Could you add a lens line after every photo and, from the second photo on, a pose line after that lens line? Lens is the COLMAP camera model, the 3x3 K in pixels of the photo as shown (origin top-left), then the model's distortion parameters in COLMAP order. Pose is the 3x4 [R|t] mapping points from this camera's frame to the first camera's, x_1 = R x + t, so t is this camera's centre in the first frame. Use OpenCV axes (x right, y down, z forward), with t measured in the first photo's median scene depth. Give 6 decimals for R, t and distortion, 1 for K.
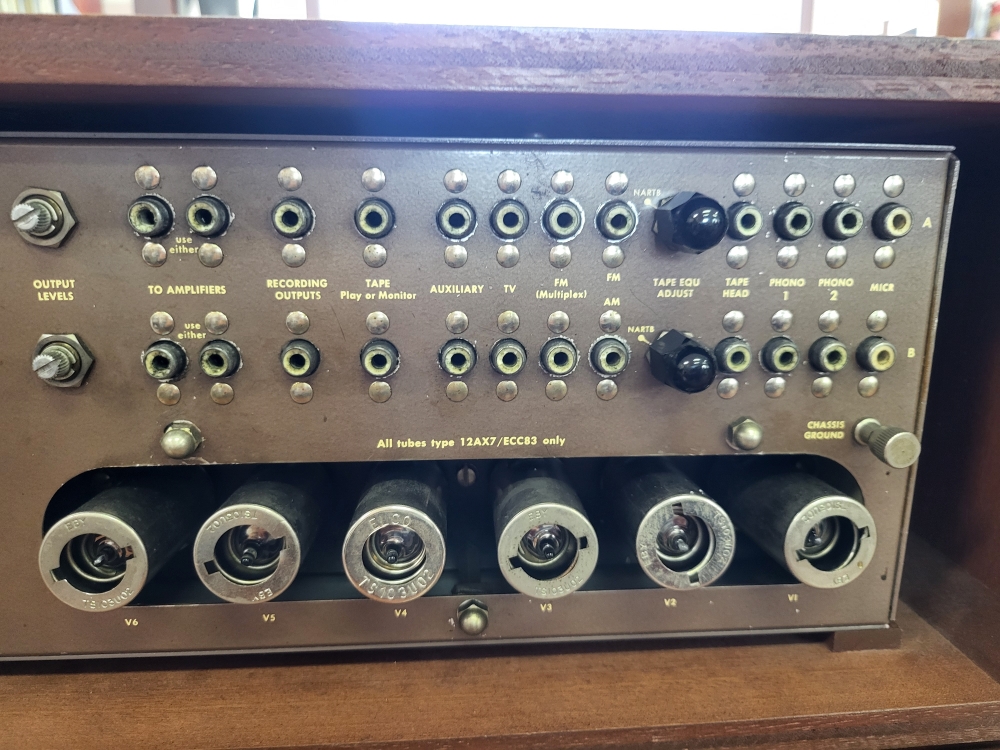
lens RADIAL K [[701.5, 0, 514.8], [0, 701.5, 367.8], [0, 0, 1]] dist [-0.013070, -0.013503]
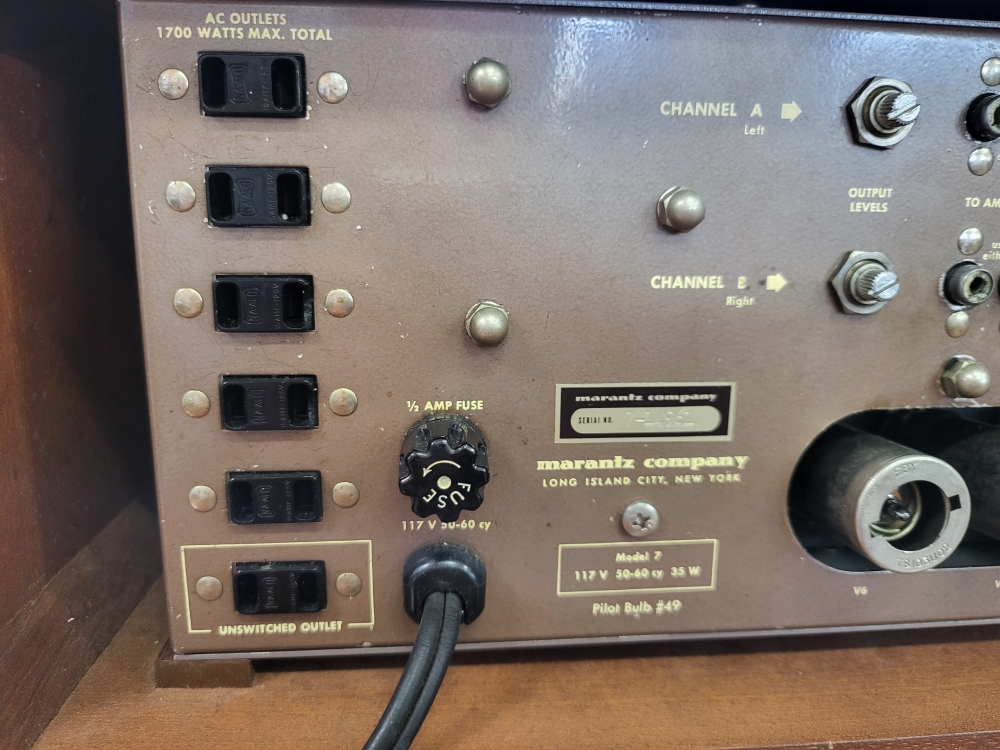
lens RADIAL K [[701.5, 0, 507.2], [0, 701.5, 337.5], [0, 0, 1]] dist [-0.013070, -0.013503]
pose [[0.999969, 0.004427, -0.006556, -1.025694], [-0.004574, 0.999736, -0.022534, 0.074511], [0.006454, 0.022563, 0.999725, 0.126474]]
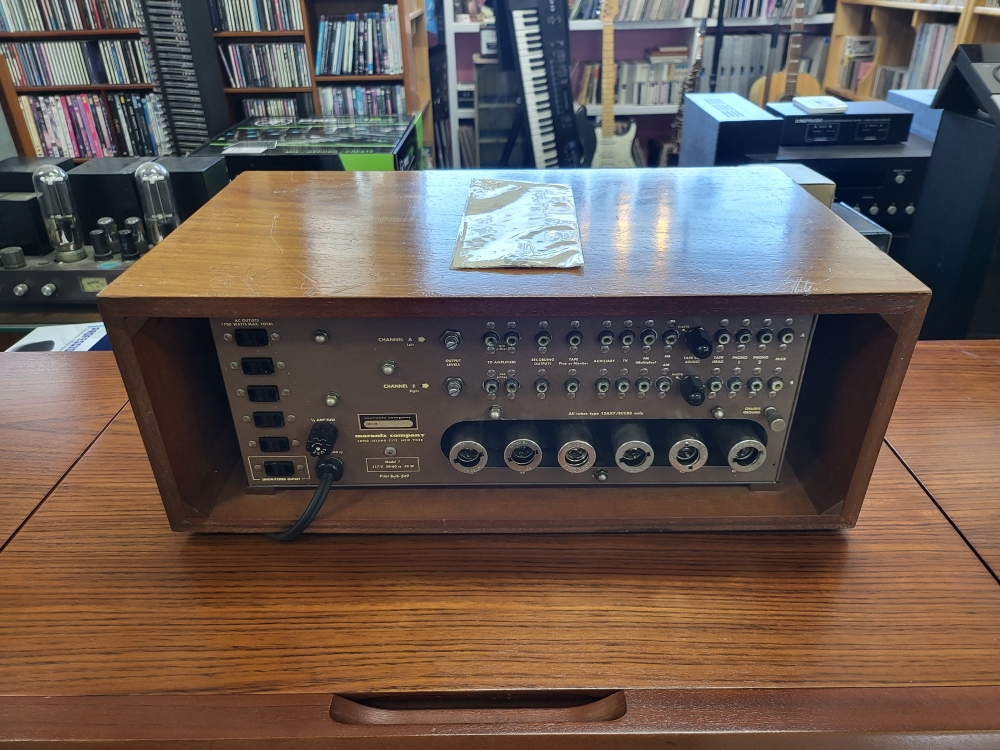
lens RADIAL K [[701.5, 0, 516.5], [0, 701.5, 356.3], [0, 0, 1]] dist [-0.013070, -0.013503]
pose [[0.997359, 0.030060, -0.066113, -0.228072], [-0.008964, 0.954316, 0.298665, -0.865941], [0.072070, -0.297284, 0.952065, -1.400928]]
